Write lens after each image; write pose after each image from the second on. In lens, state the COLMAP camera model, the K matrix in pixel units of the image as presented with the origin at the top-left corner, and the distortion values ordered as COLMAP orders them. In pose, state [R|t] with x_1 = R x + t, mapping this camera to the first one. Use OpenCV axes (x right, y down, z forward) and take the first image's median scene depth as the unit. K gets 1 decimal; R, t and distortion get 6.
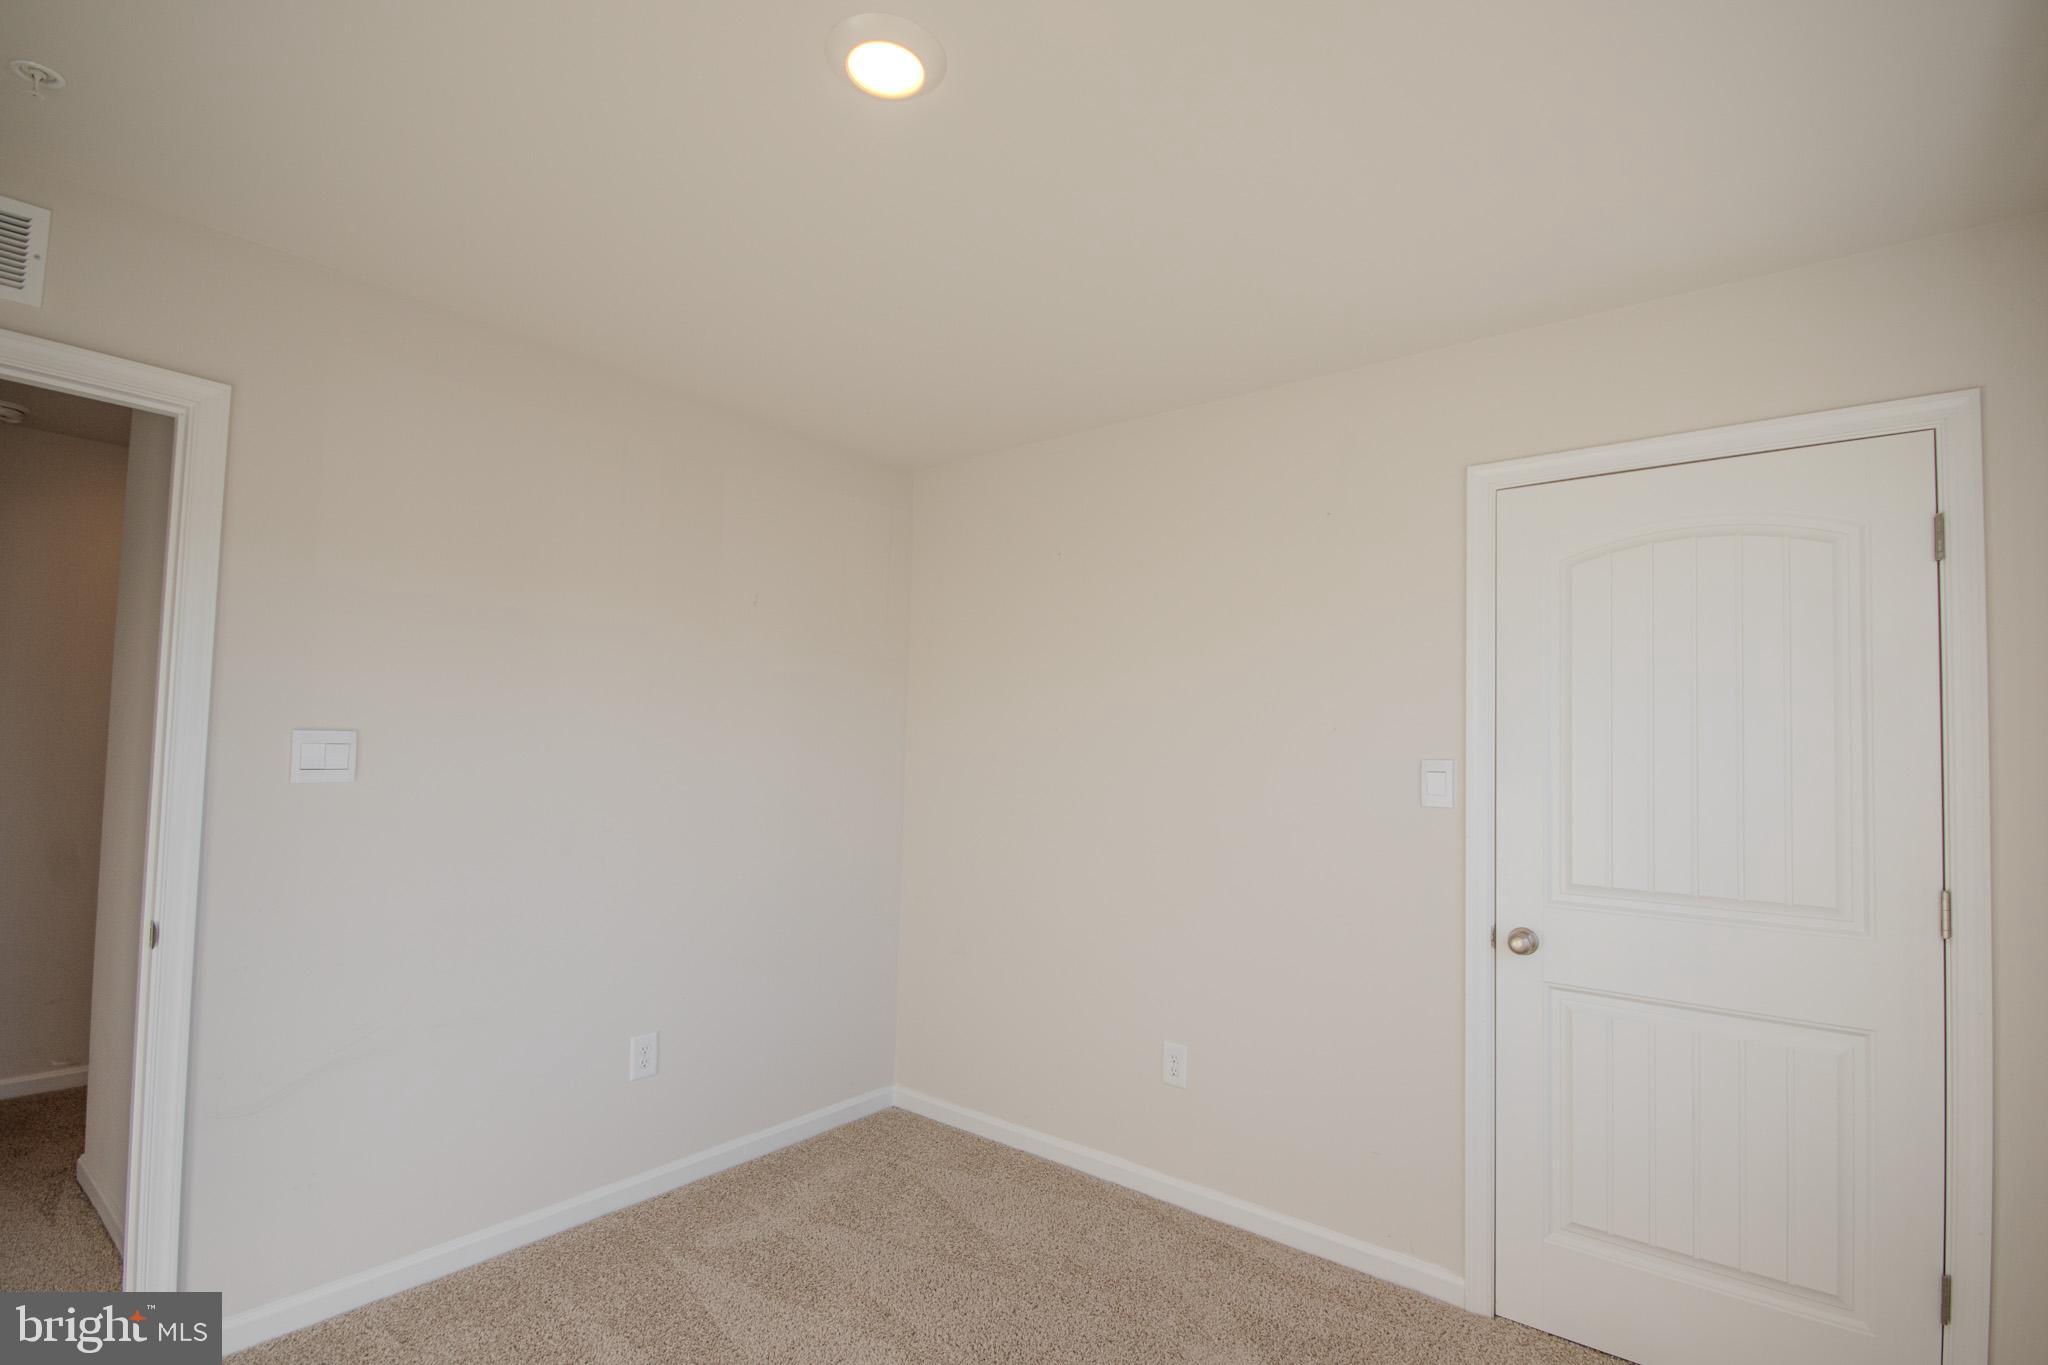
lens RADIAL K [[958.0, 0, 1031.2], [0, 958.0, 713.2], [0, 0, 1]] dist [-0.001880, -0.000146]
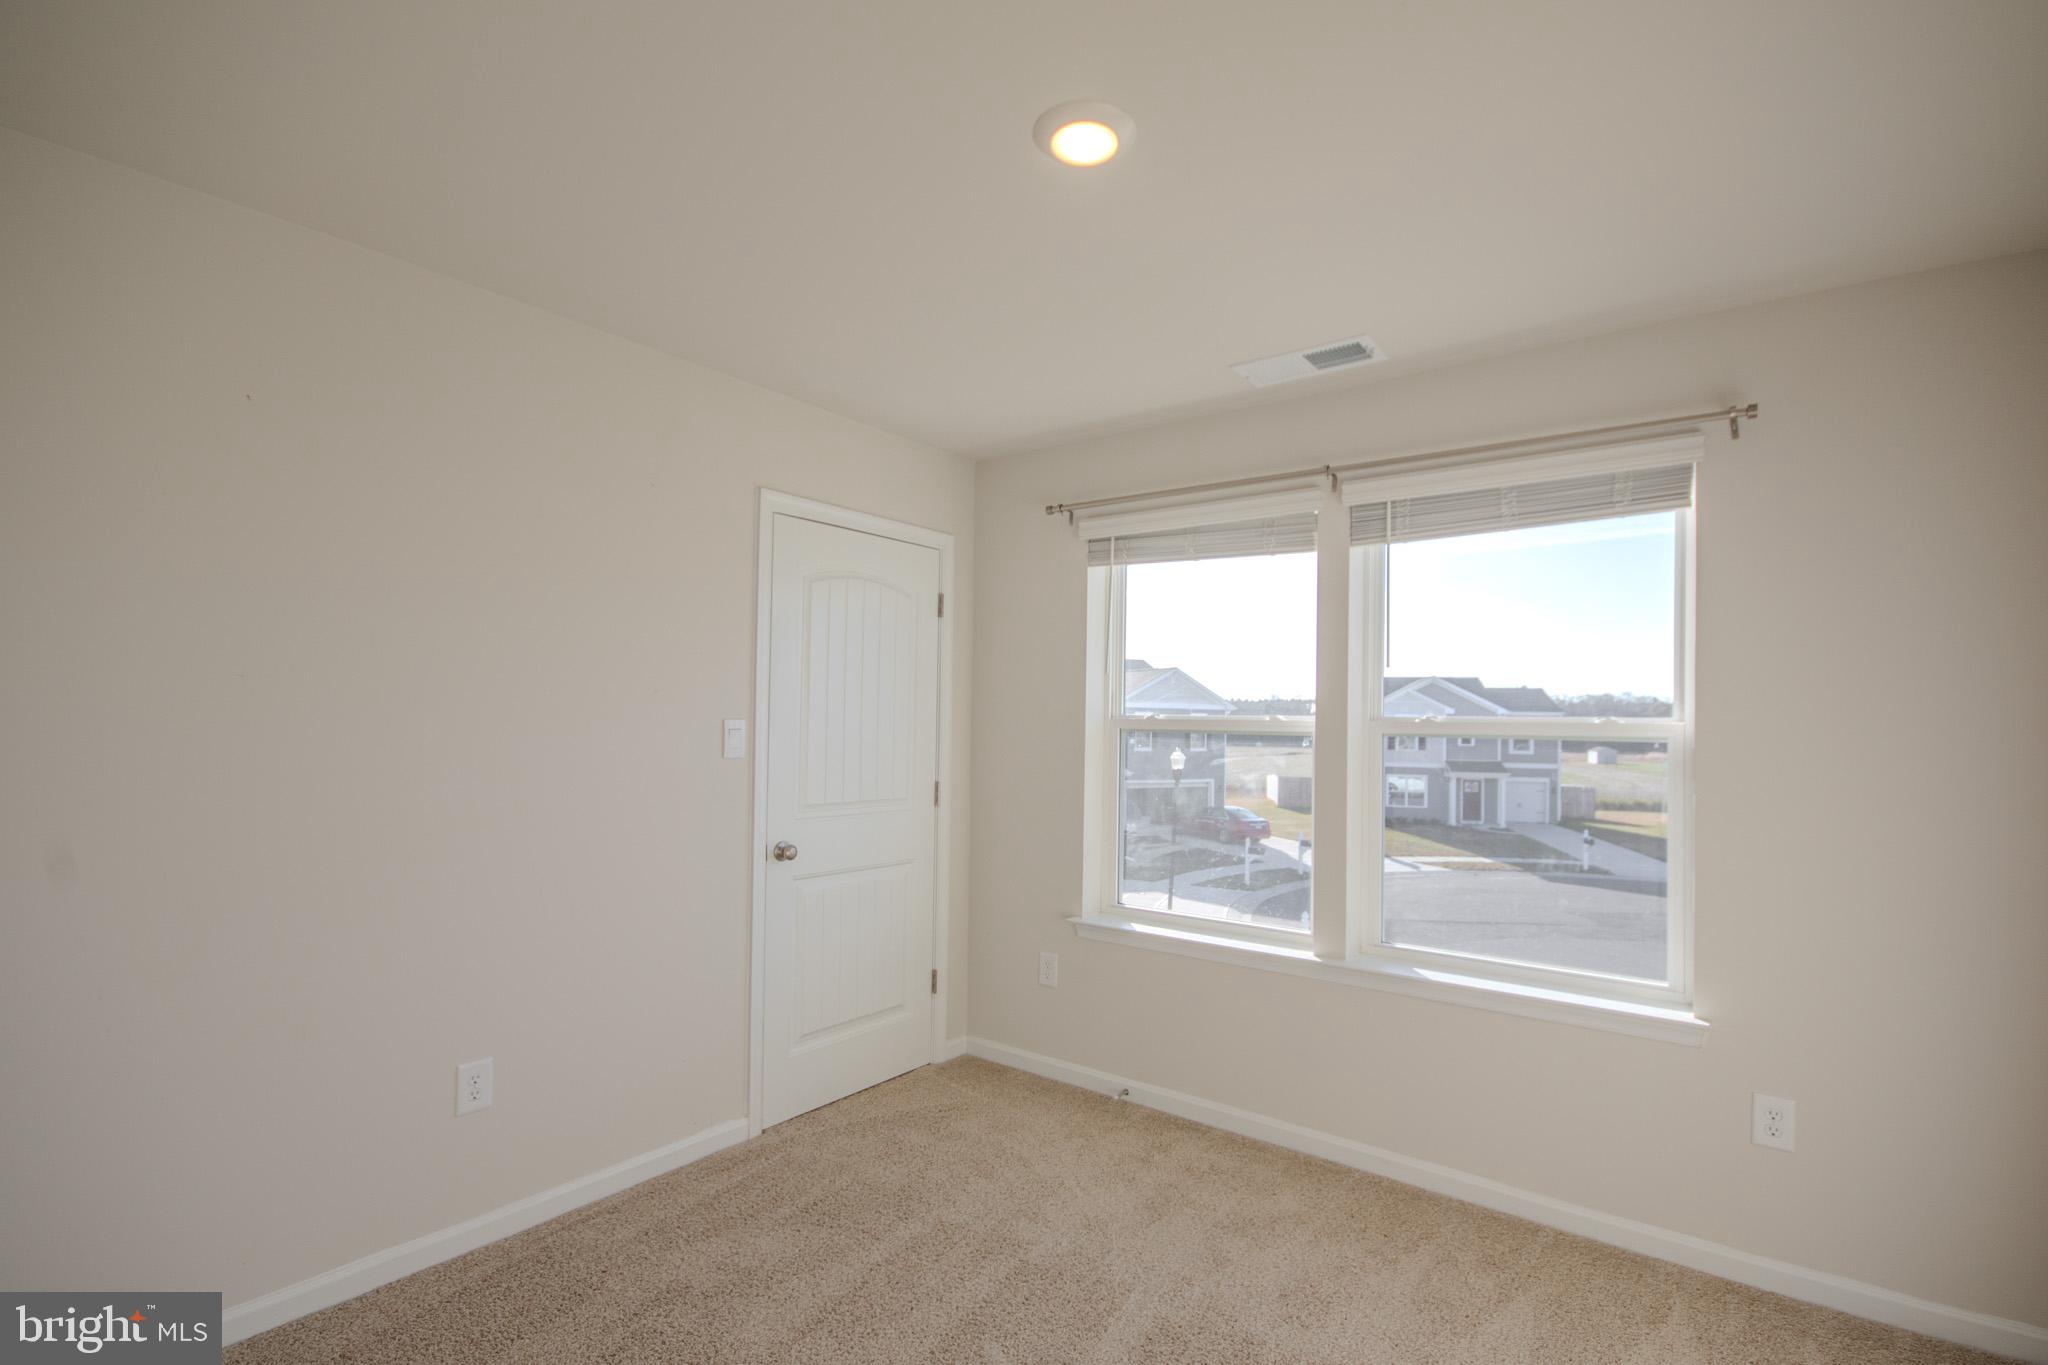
lens RADIAL K [[958.0, 0, 1031.2], [0, 958.0, 713.2], [0, 0, 1]] dist [-0.001880, -0.000146]
pose [[-0.018487, -0.017232, 0.999681, -0.846784], [-0.060709, 0.998026, 0.016081, -0.002344], [-0.997984, -0.060392, -0.019496, 0.673796]]
